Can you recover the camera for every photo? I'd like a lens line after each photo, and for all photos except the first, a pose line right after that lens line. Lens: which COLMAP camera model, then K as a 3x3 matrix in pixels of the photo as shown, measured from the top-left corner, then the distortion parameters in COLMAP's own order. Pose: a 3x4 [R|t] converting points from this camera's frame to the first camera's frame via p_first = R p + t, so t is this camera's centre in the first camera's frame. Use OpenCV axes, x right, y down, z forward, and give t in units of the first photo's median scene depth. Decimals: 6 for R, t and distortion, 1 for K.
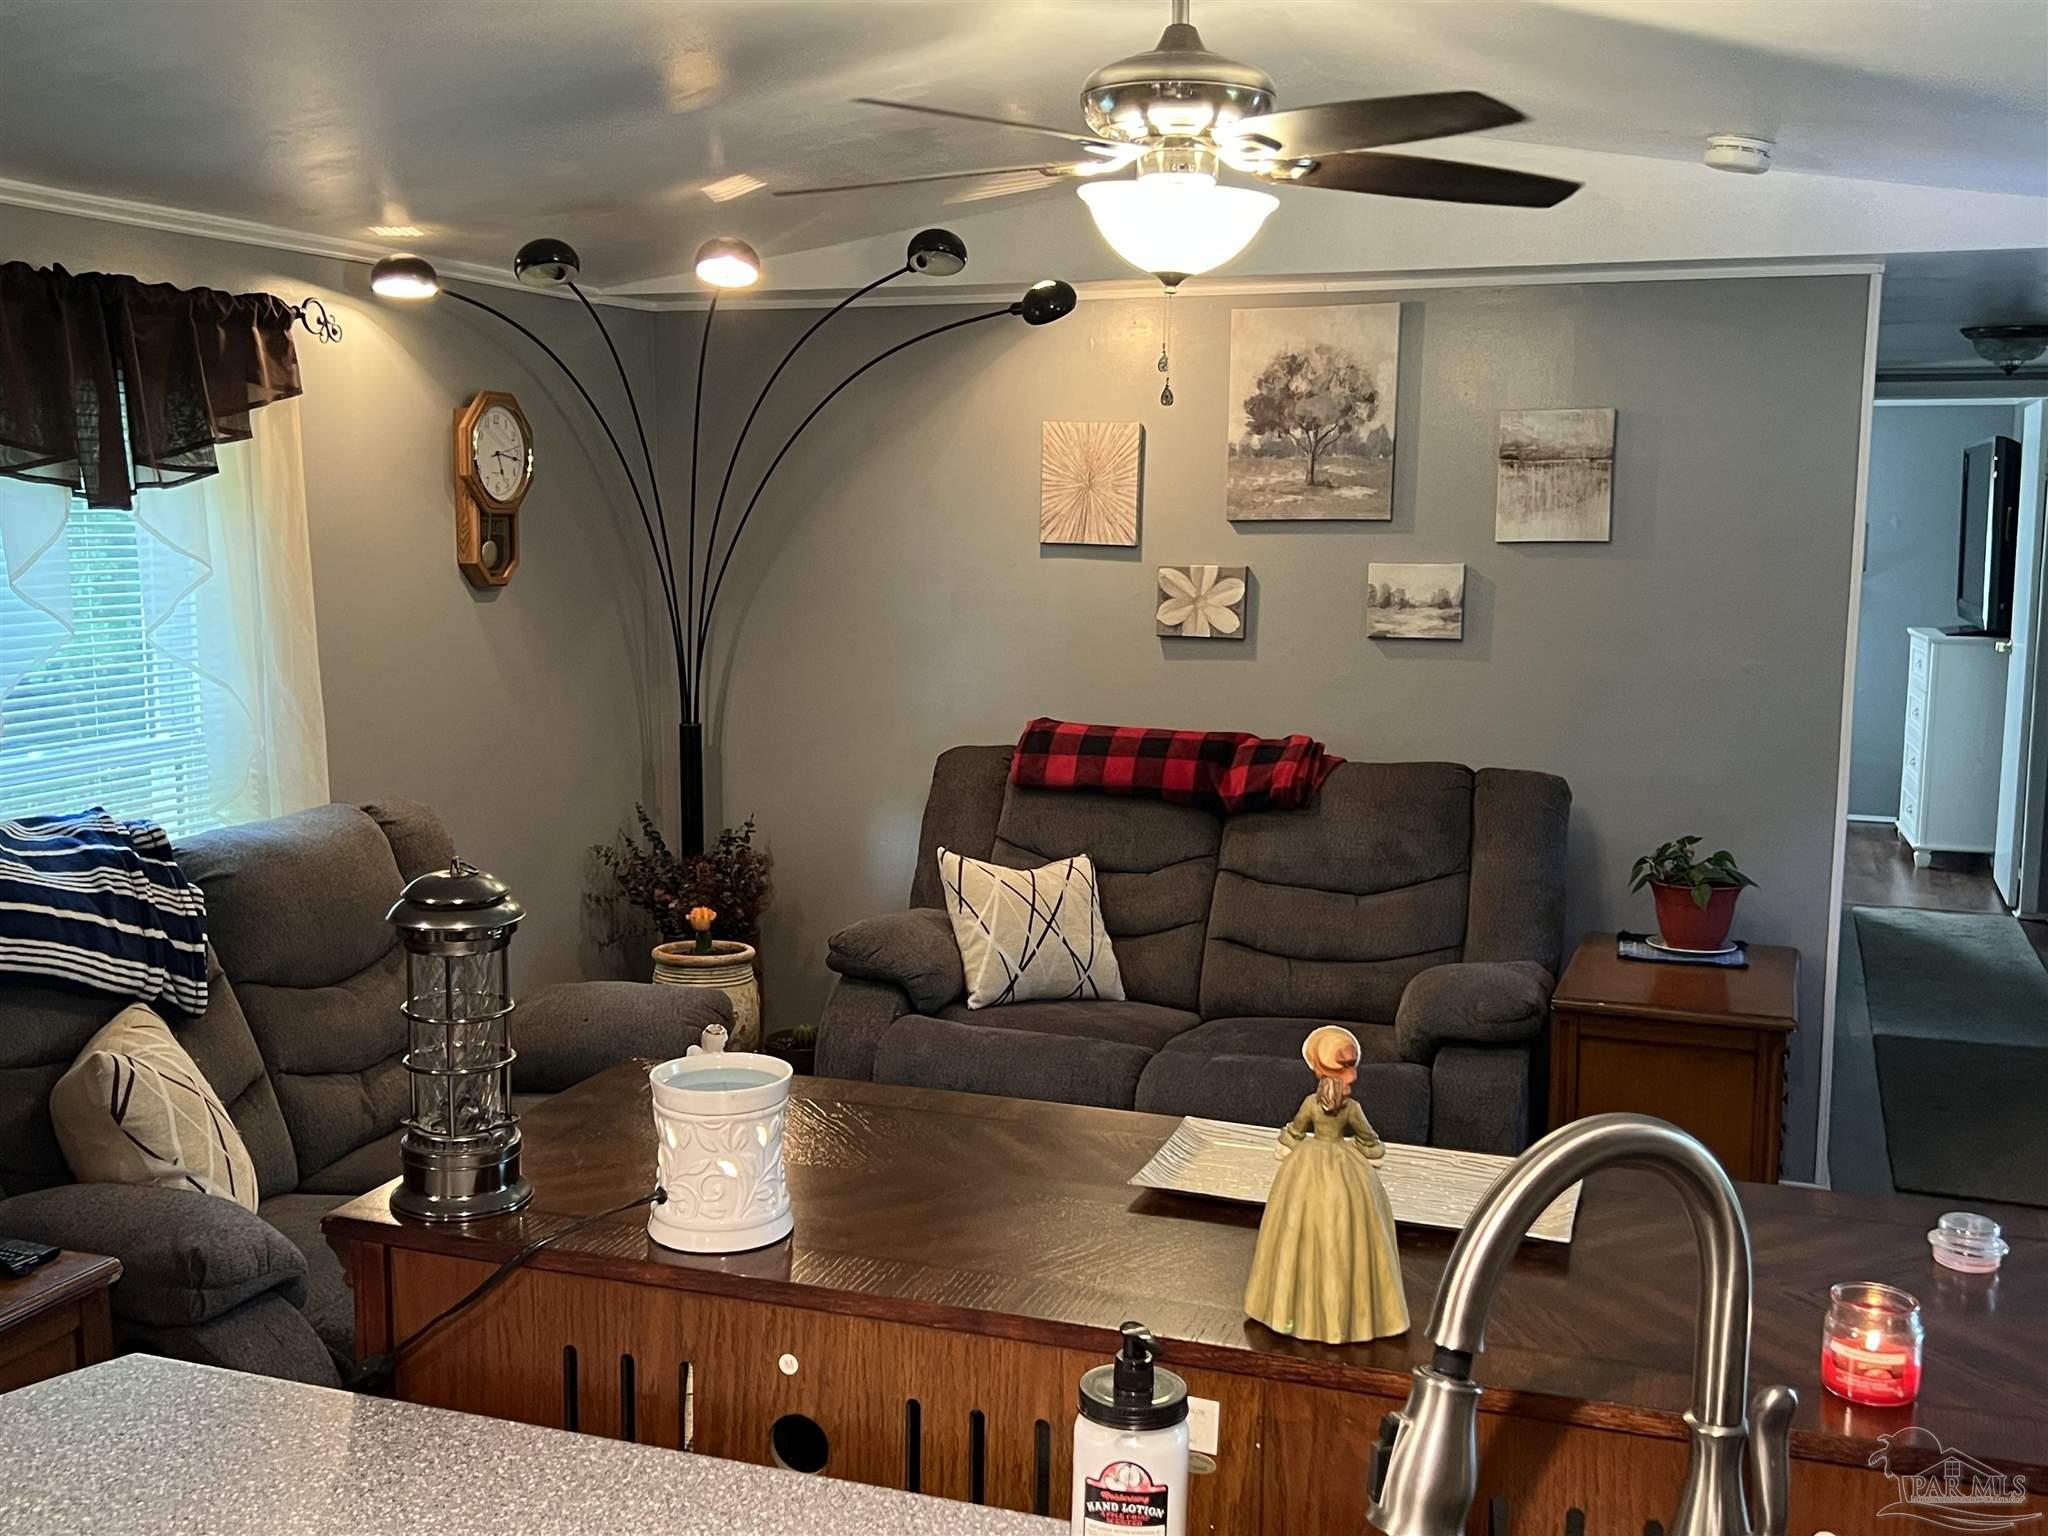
lens RADIAL K [[2046.2, 0, 1017.5], [0, 2046.2, 757.9], [0, 0, 1]] dist [0.026790, 0.000000]
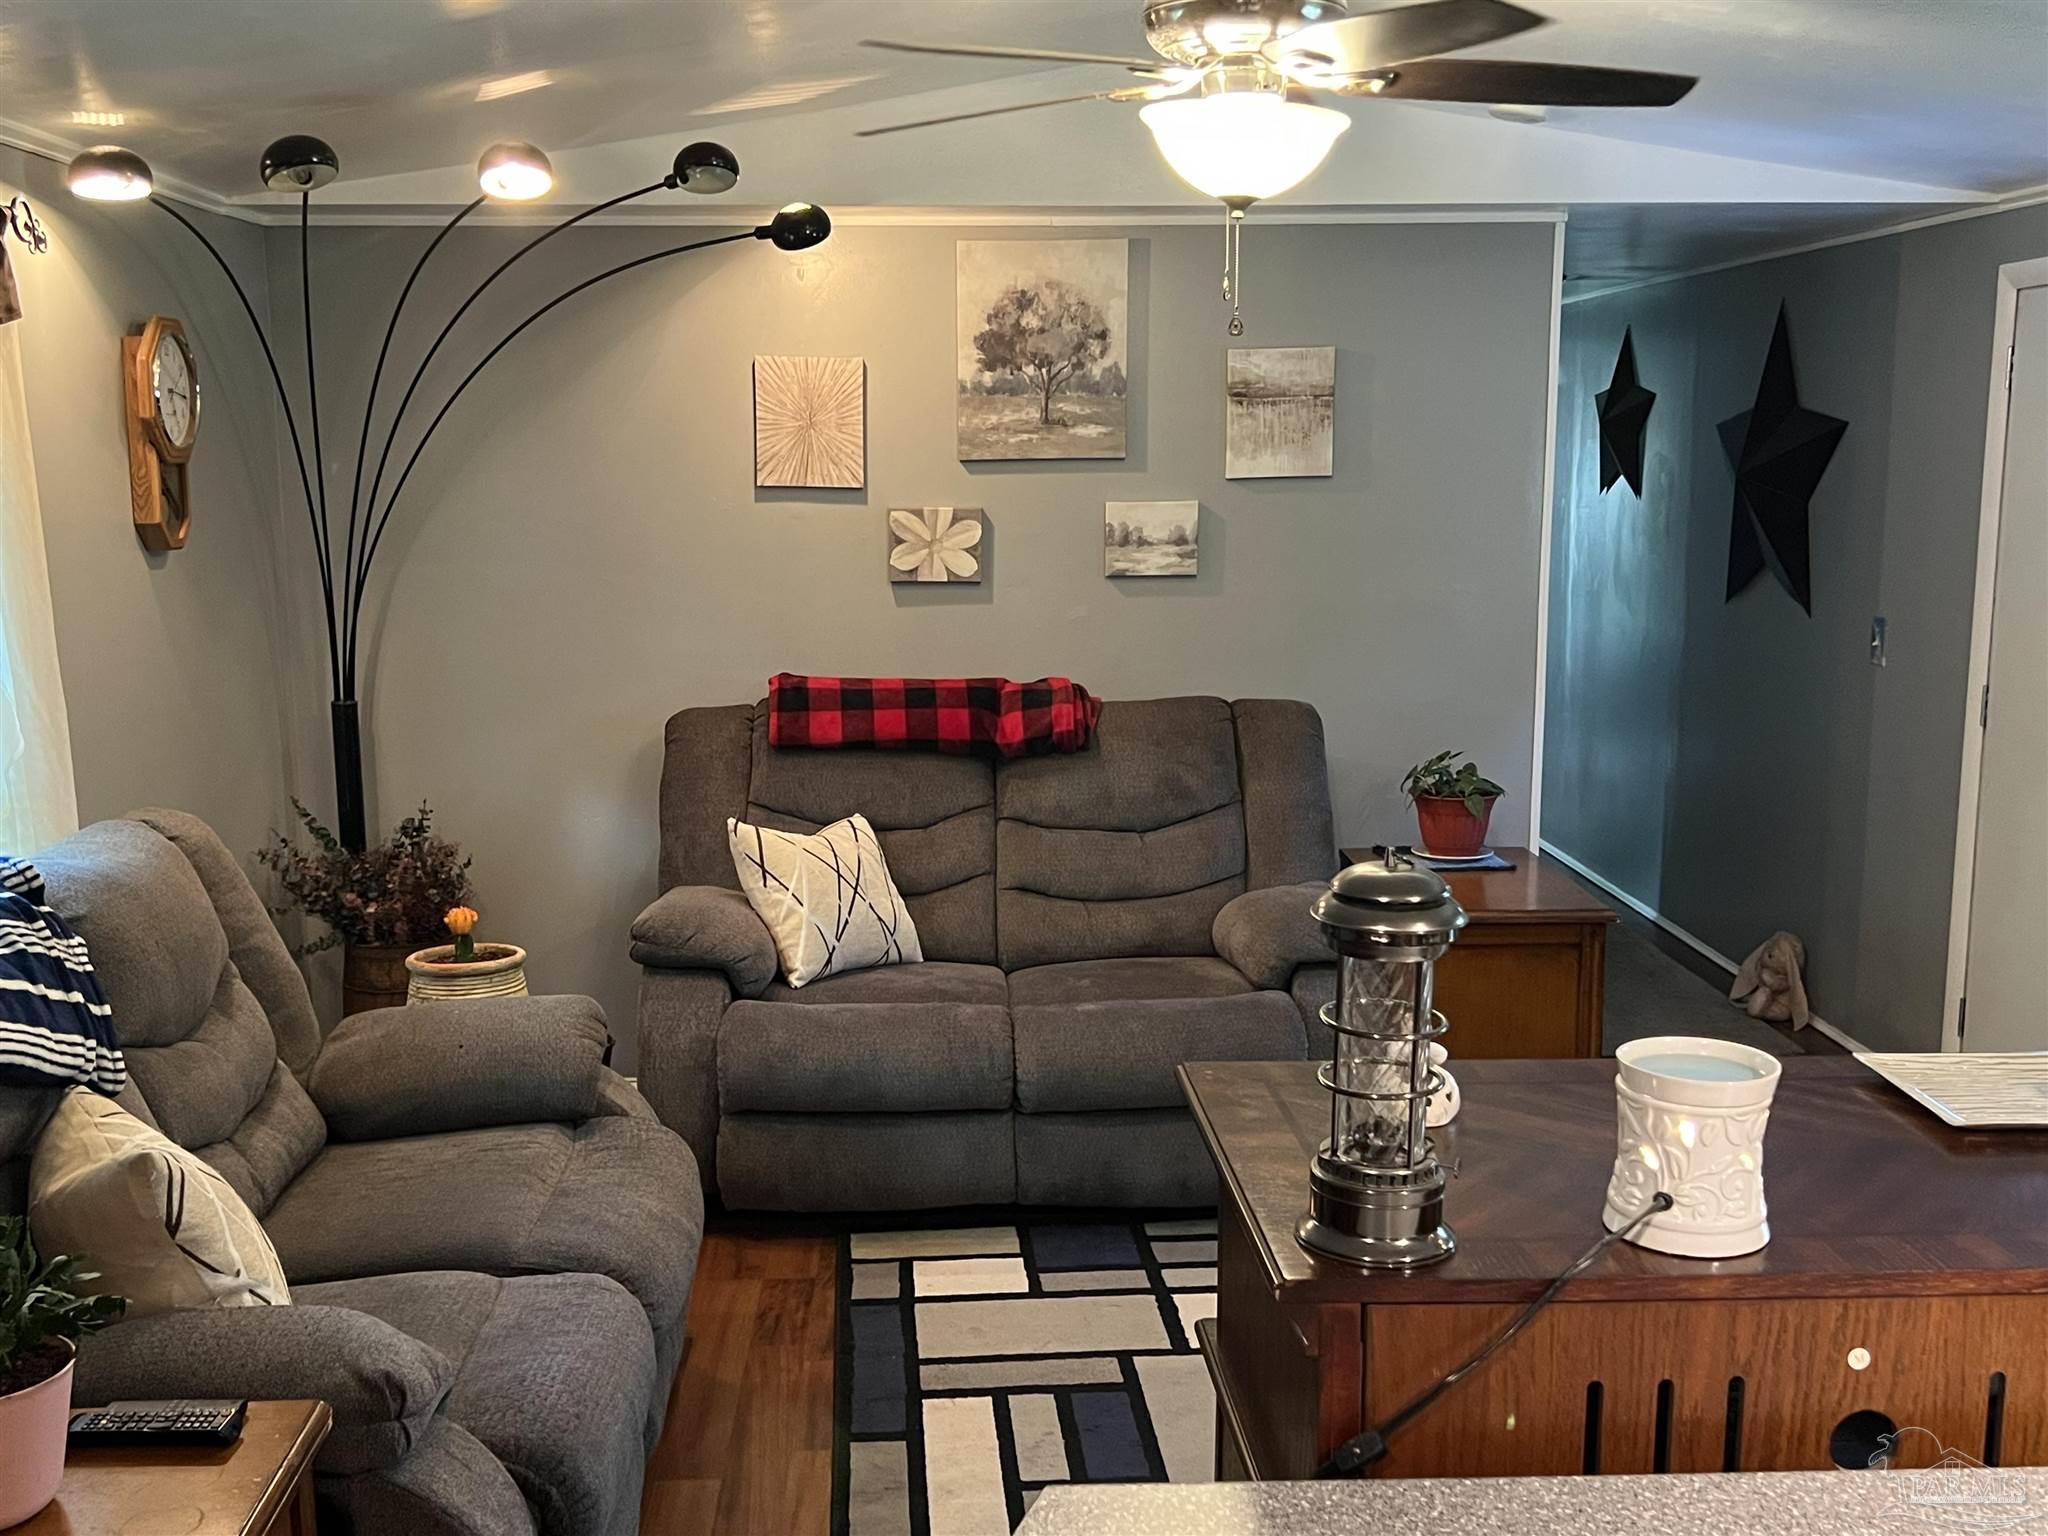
lens RADIAL K [[2046.2, 0, 1023.1], [0, 2046.2, 774.0], [0, 0, 1]] dist [0.026790, 0.000000]
pose [[0.927264, -0.070971, 0.367619, -0.265019], [0.058191, 0.997257, 0.045748, -0.011473], [-0.369857, -0.021028, 0.928851, 0.093148]]
